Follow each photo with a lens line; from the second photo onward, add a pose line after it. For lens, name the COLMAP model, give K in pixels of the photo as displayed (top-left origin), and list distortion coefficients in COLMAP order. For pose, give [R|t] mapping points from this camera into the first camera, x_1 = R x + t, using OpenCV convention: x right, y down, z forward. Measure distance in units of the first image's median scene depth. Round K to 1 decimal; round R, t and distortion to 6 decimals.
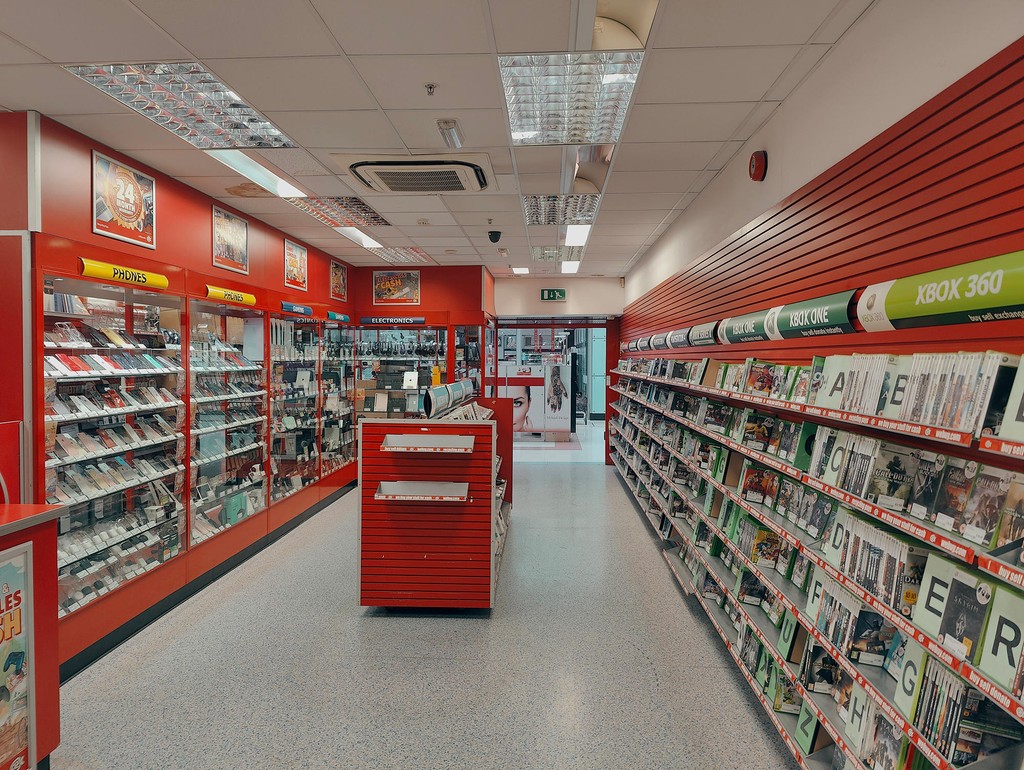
lens RADIAL K [[711.0, 0, 511.1], [0, 711.0, 385.1], [0, 0, 1]] dist [0.014119, -0.013870]
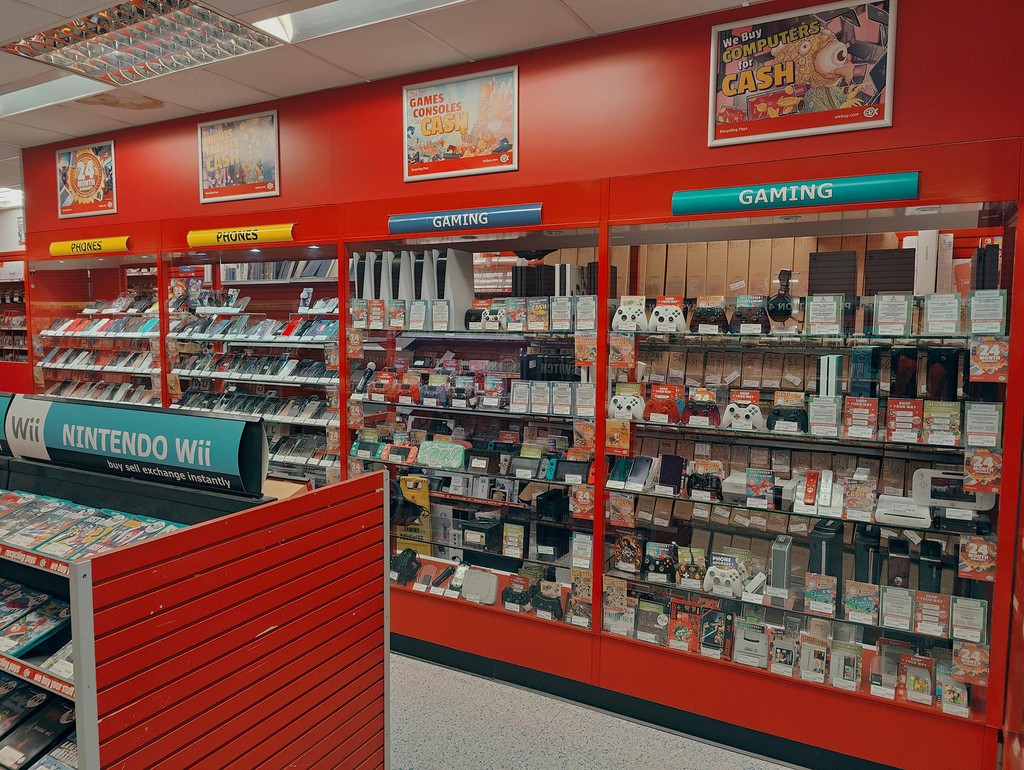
lens RADIAL K [[711.0, 0, 512.2], [0, 711.0, 383.3], [0, 0, 1]] dist [0.014119, -0.013870]
pose [[-0.422662, 0.059602, -0.904325, 0.183229], [-0.055551, 0.994255, 0.091492, -0.076341], [0.904583, 0.088906, -0.416923, 1.950223]]
